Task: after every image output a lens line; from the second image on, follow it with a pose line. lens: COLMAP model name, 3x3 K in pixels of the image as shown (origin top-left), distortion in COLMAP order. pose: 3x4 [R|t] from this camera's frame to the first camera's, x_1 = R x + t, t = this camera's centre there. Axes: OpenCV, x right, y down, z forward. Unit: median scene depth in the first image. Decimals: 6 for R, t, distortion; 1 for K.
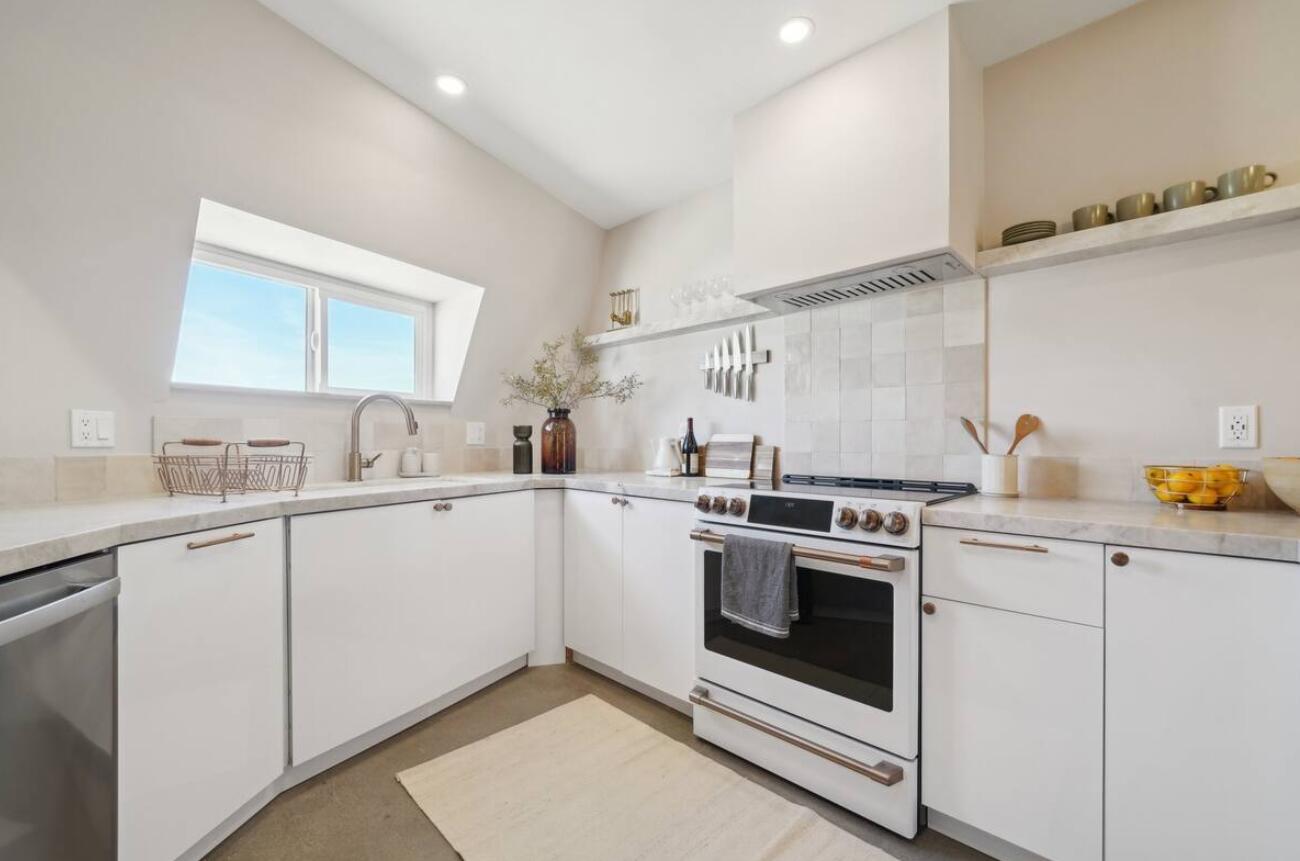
lens RADIAL K [[520.6, 0, 632.8], [0, 520.6, 447.8], [0, 0, 1]] dist [-0.012670, 0.000081]
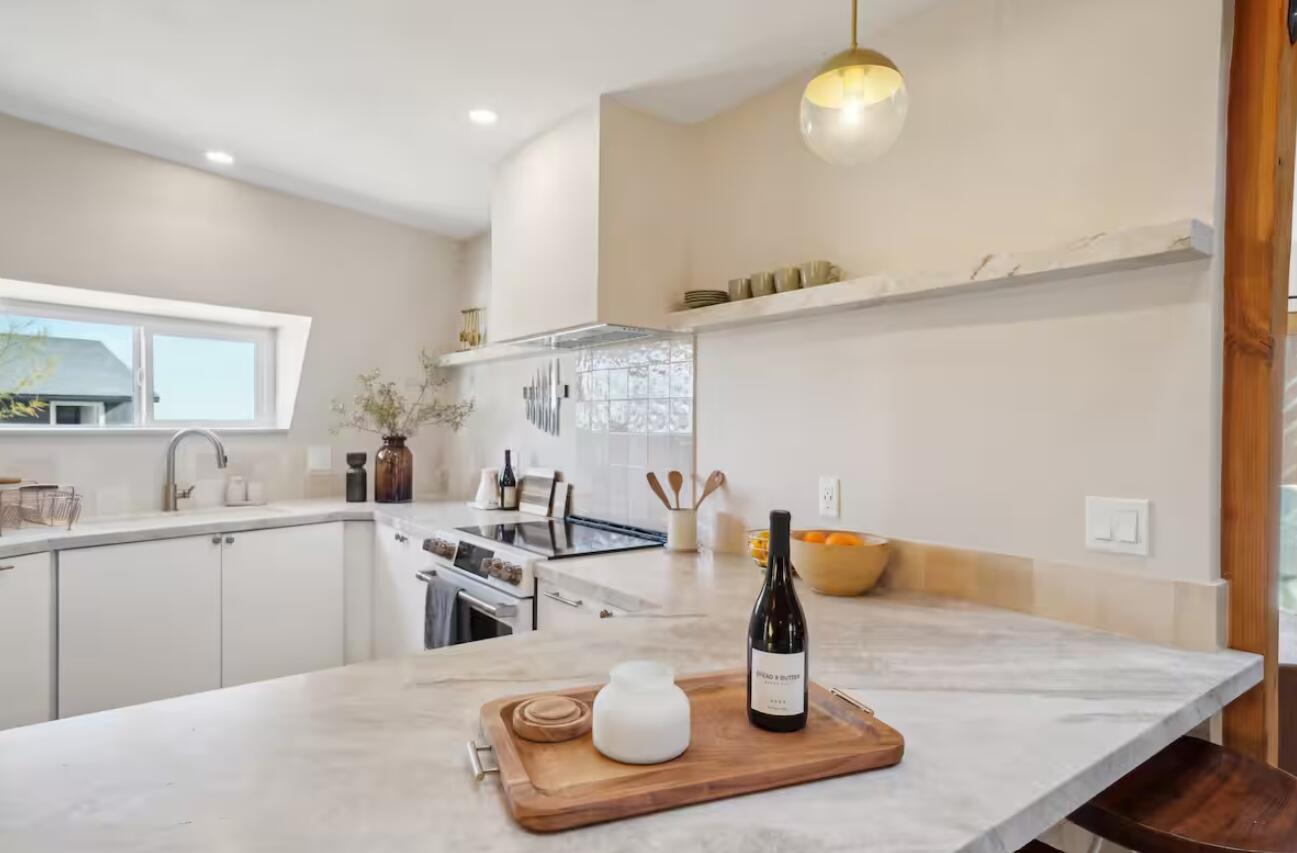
lens RADIAL K [[701.2, 0, 648.9], [0, 701.2, 437.9], [0, 0, 1]] dist [0.002012, 0.001075]
pose [[0.992442, 0.010928, -0.122226, 0.550342], [-0.010277, 0.999929, 0.005956, -0.093911], [0.122283, -0.004655, 0.992484, -0.274883]]
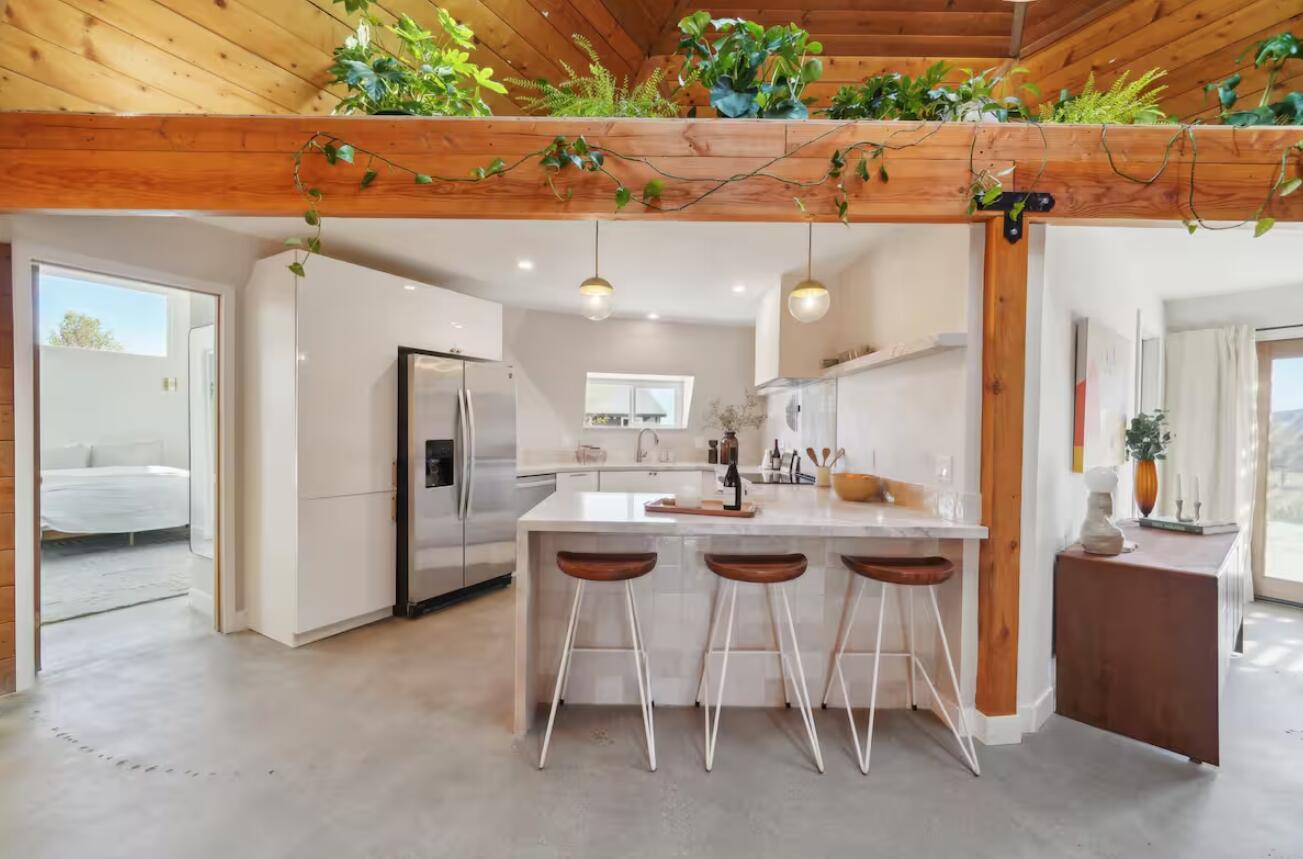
lens RADIAL K [[524.4, 0, 646.6], [0, 524.4, 437.5], [0, 0, 1]] dist [0.000434, 0.000067]
pose [[0.705609, 0.022717, -0.708237, 1.163046], [-0.022151, 0.999705, 0.009997, -0.074504], [0.708255, 0.008634, 0.705904, -0.696018]]
